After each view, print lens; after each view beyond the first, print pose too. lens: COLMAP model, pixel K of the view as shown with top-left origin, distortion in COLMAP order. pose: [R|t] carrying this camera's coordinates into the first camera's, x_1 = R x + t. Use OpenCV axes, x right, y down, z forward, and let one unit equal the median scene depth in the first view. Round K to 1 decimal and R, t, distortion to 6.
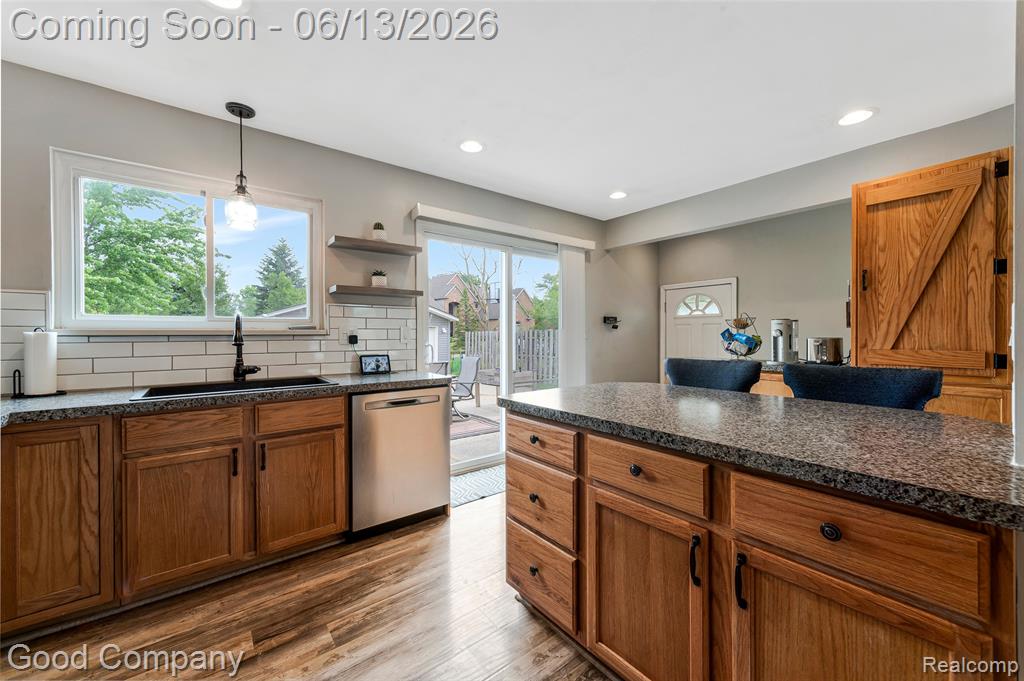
lens RADIAL K [[396.4, 0, 513.8], [0, 396.4, 337.8], [0, 0, 1]] dist [0.008903, -0.000220]
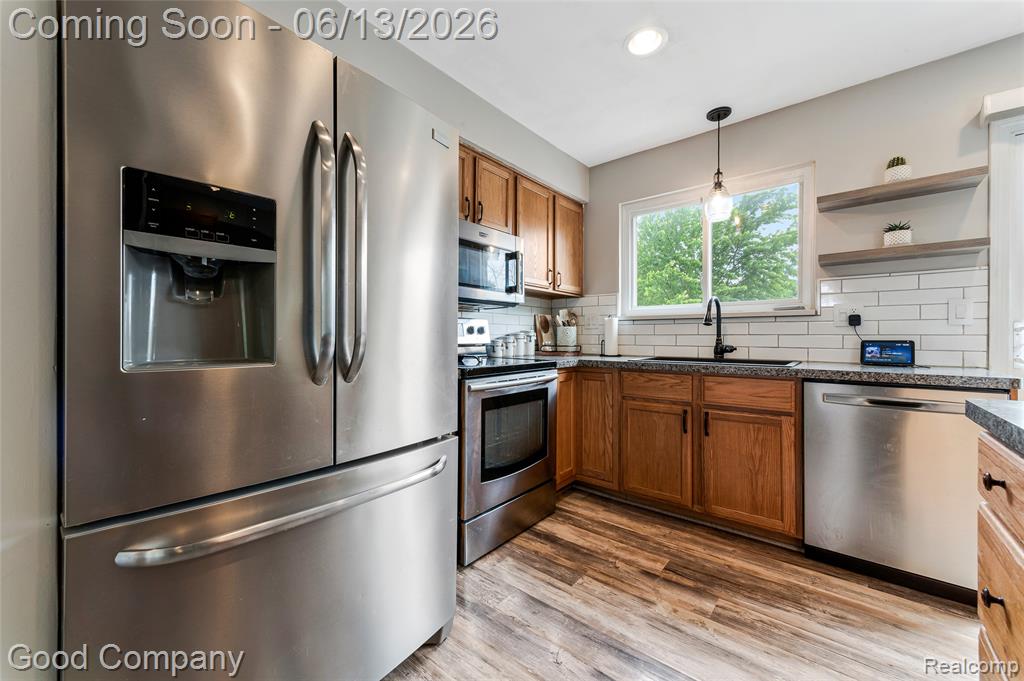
lens RADIAL K [[396.4, 0, 513.8], [0, 396.4, 337.8], [0, 0, 1]] dist [0.008903, -0.000220]
pose [[0.218966, 0.006578, -0.975710, 0.312911], [-0.009312, 0.999946, 0.004651, 0.059912], [0.975688, 0.008068, 0.219016, 0.232088]]
